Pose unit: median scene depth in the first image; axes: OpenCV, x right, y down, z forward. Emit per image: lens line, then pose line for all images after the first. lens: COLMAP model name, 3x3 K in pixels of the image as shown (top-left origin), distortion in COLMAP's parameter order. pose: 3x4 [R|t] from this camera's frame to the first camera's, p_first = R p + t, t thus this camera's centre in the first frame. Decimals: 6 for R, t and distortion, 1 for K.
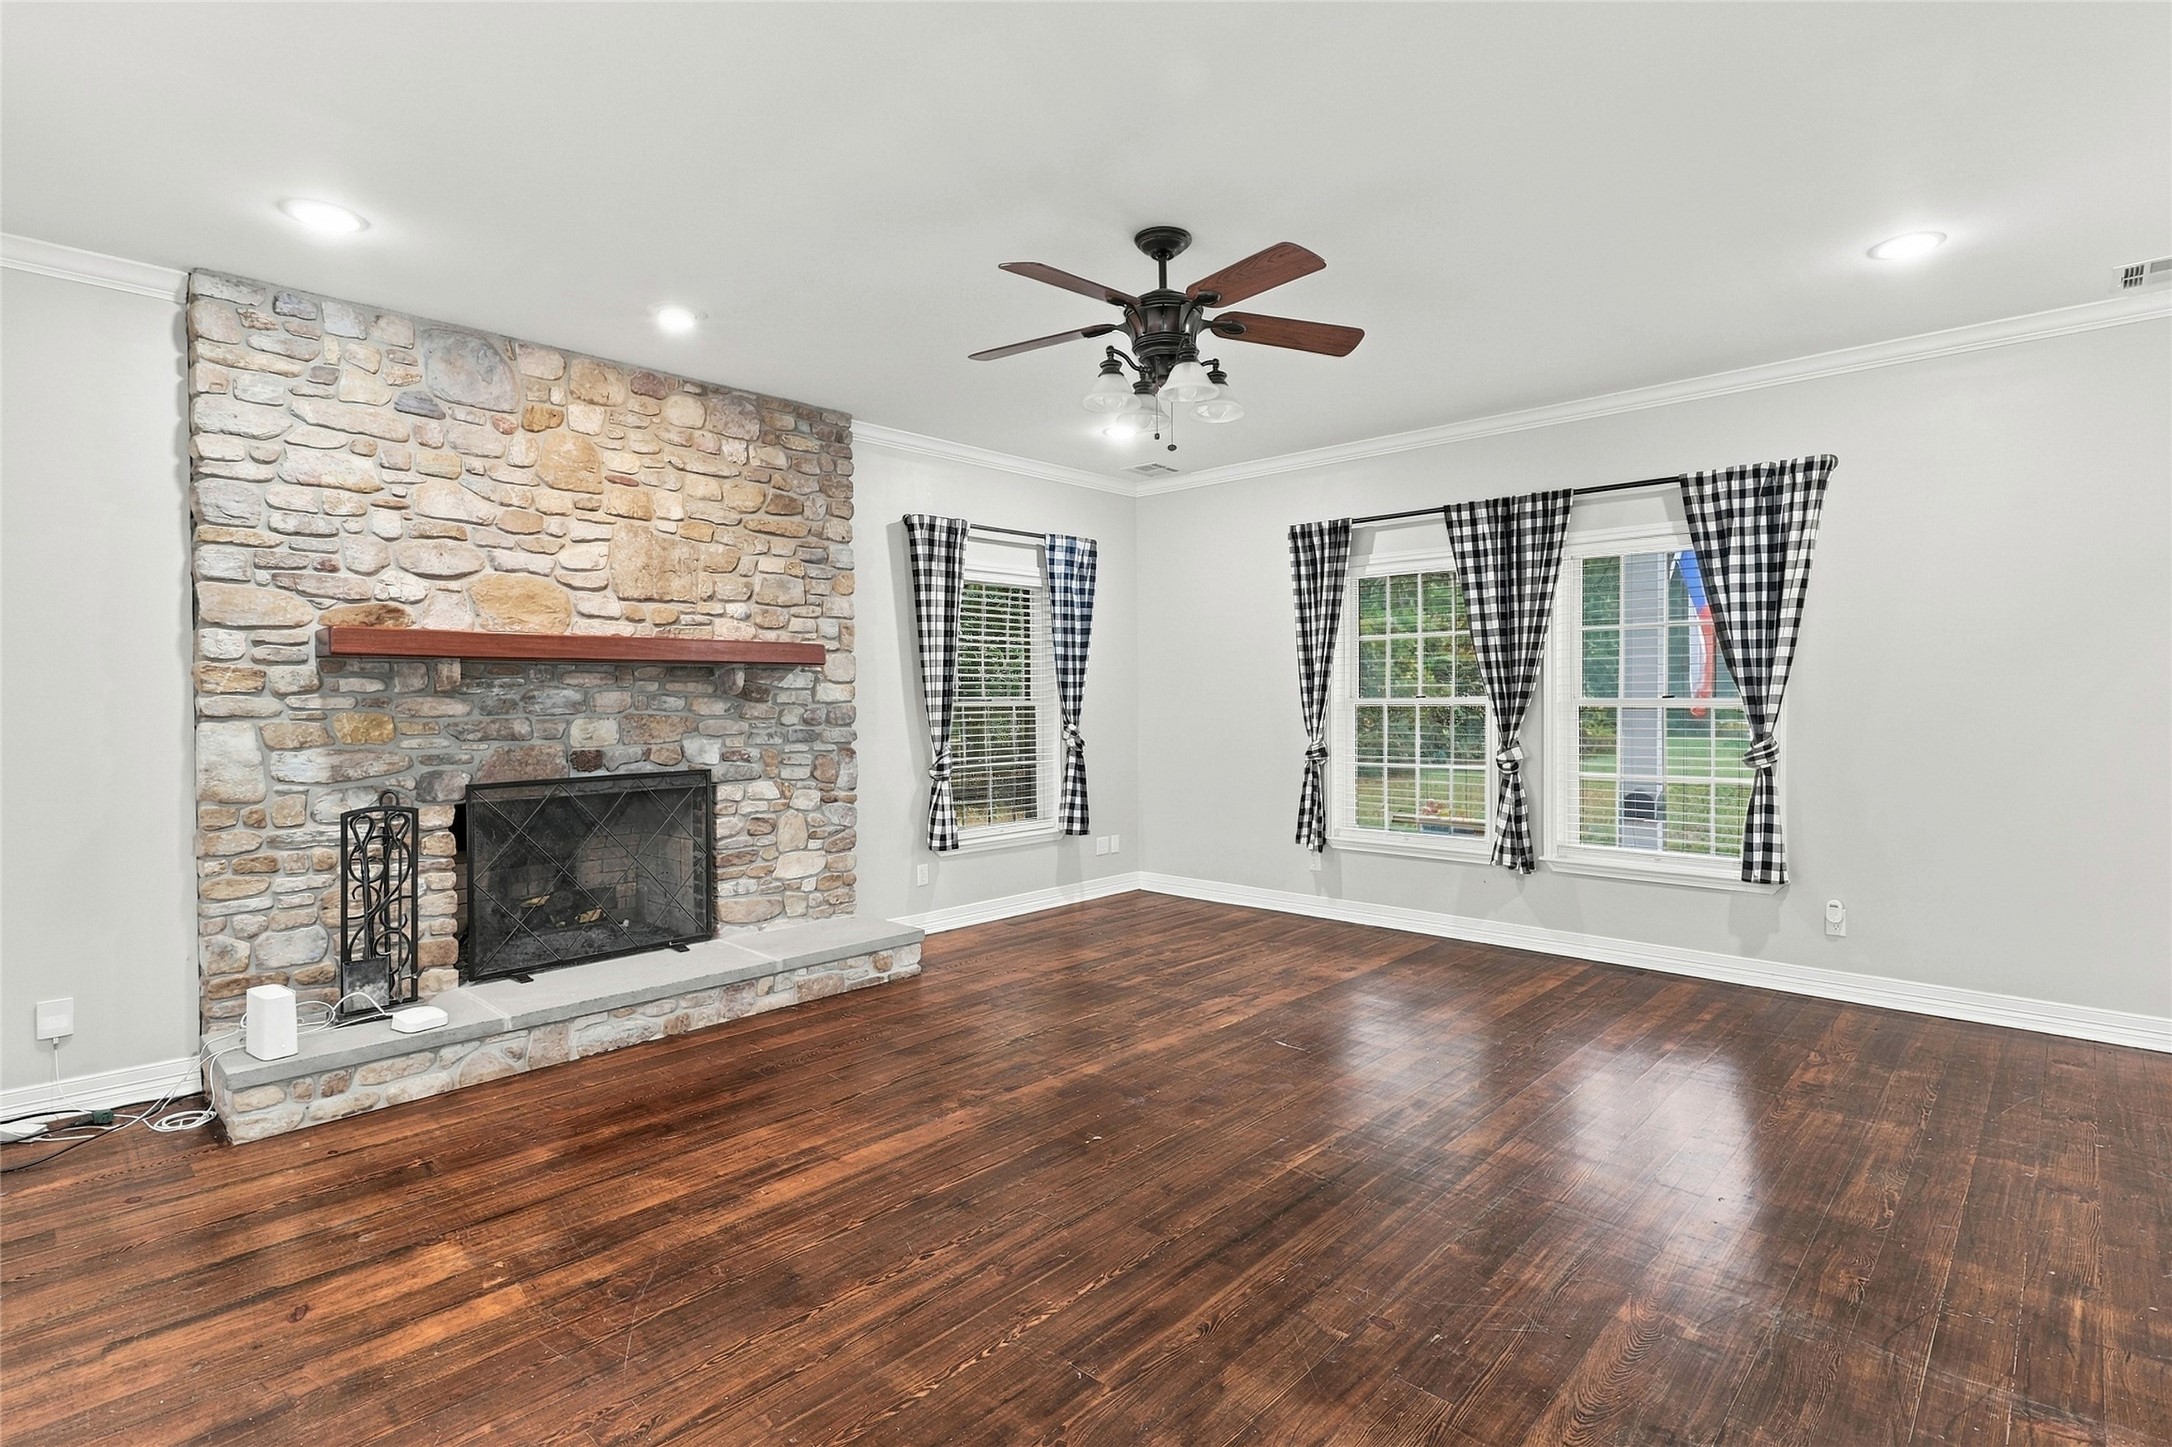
lens RADIAL K [[1102.1, 0, 1083.9], [0, 1102.1, 696.7], [0, 0, 1]] dist [0.002475, 0.000144]
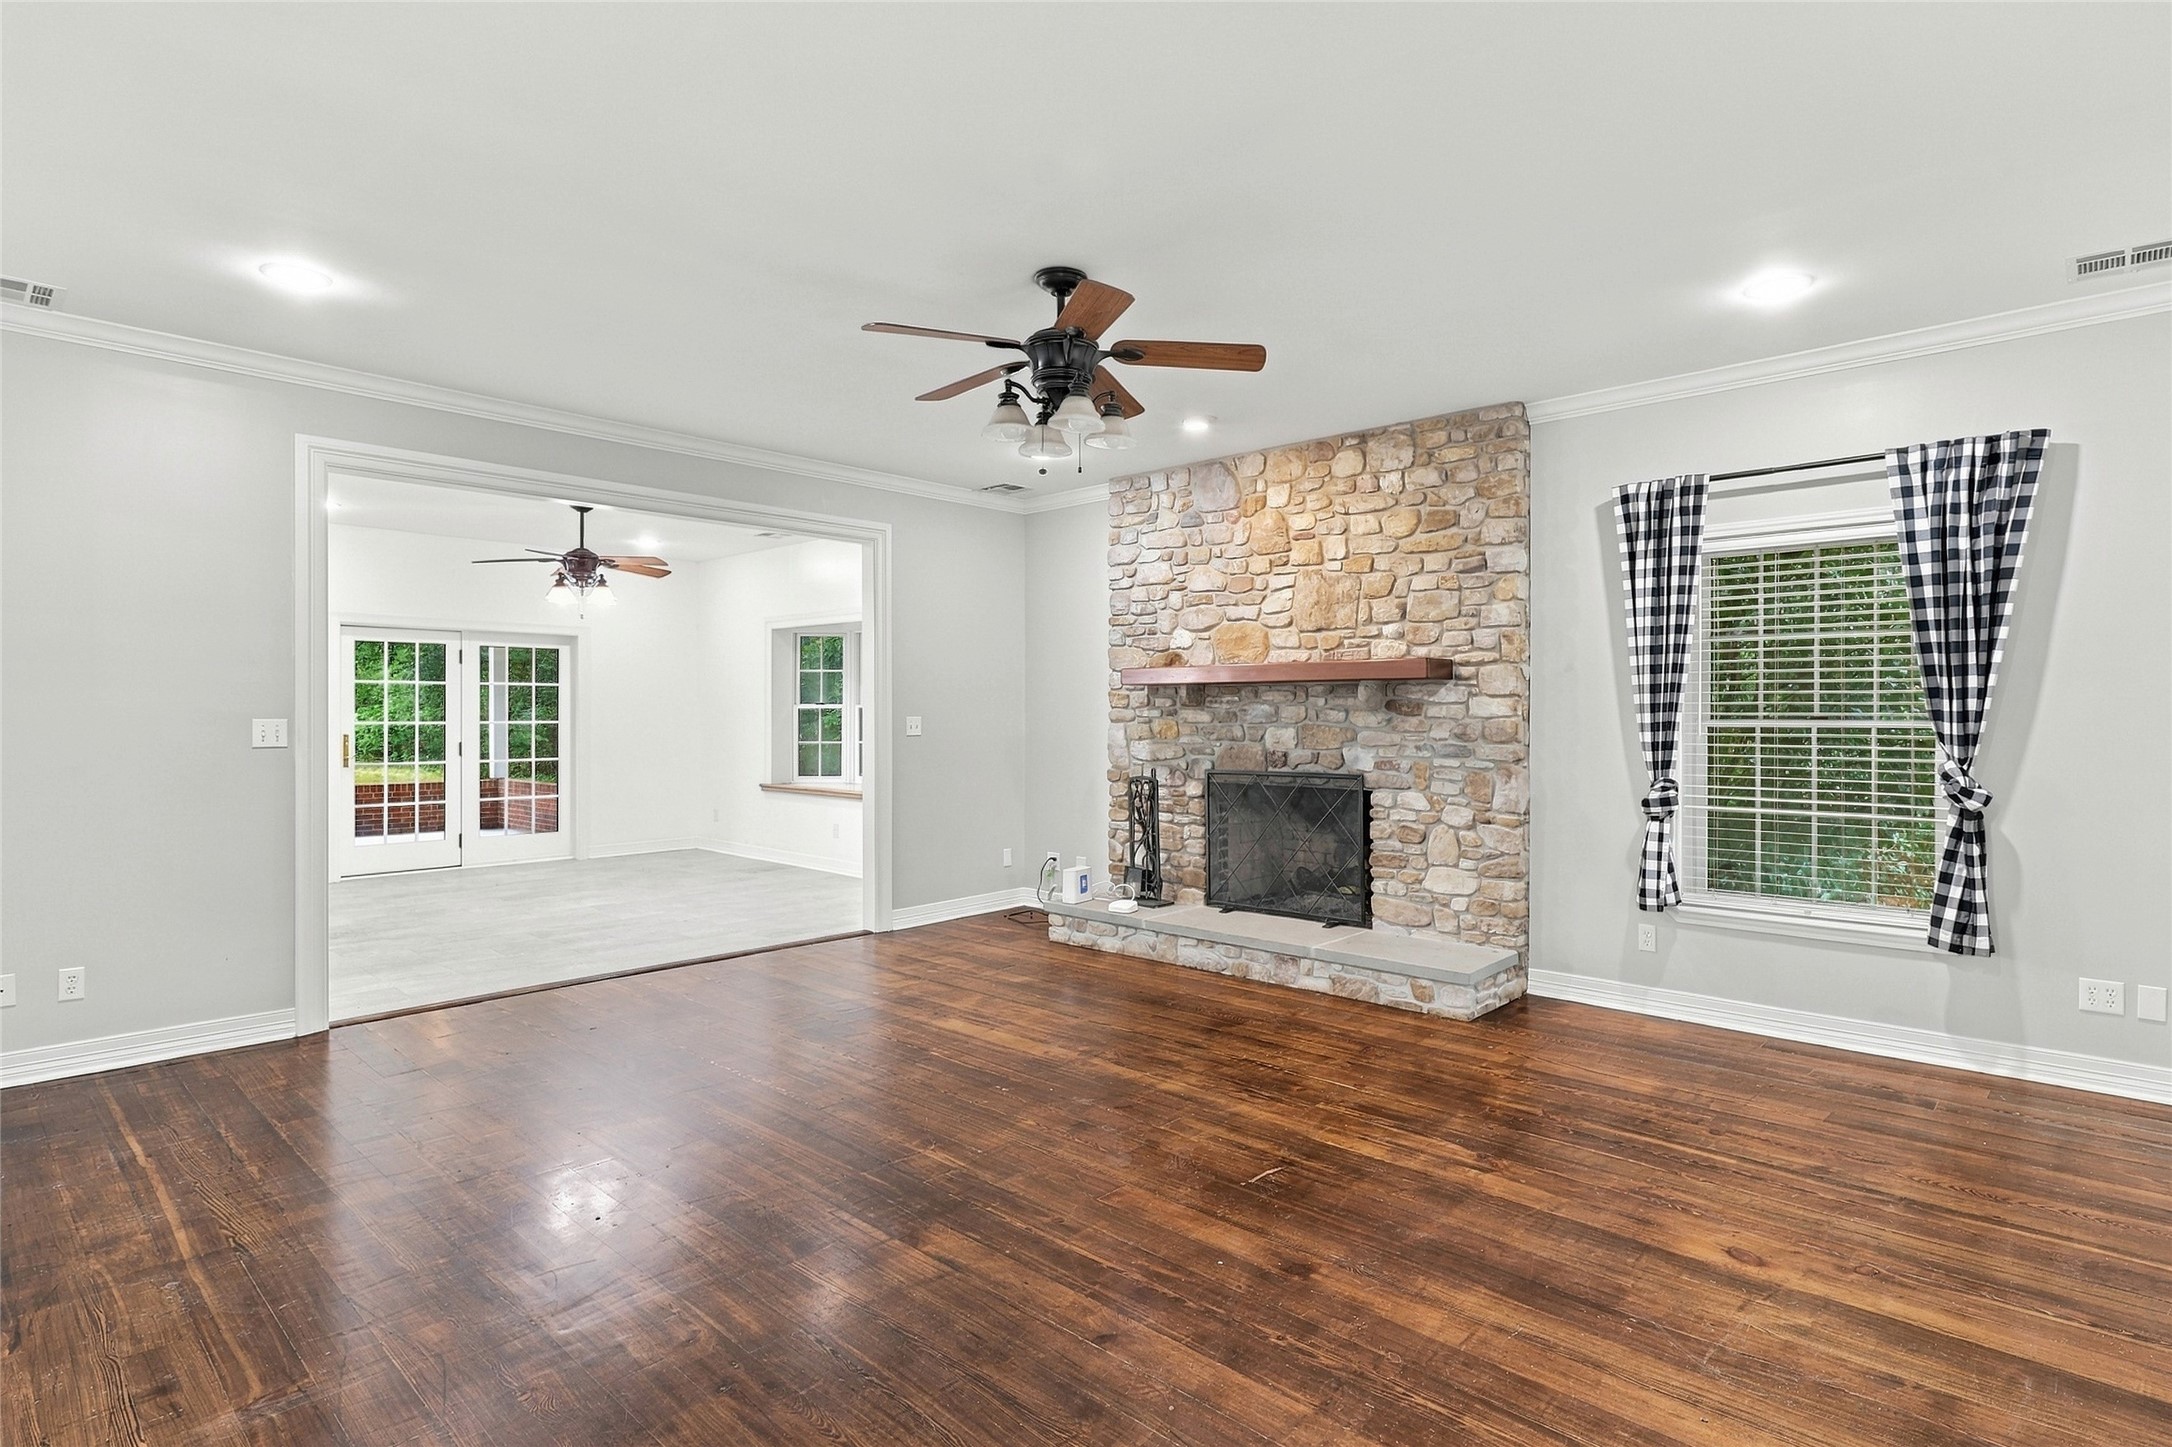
lens RADIAL K [[1102.1, 0, 1083.9], [0, 1102.1, 696.7], [0, 0, 1]] dist [0.002475, 0.000144]
pose [[-0.020905, -0.009780, -0.999734, 0.825149], [-0.003125, 0.999948, -0.009717, -0.002220], [0.999777, 0.002921, -0.020935, 0.776855]]
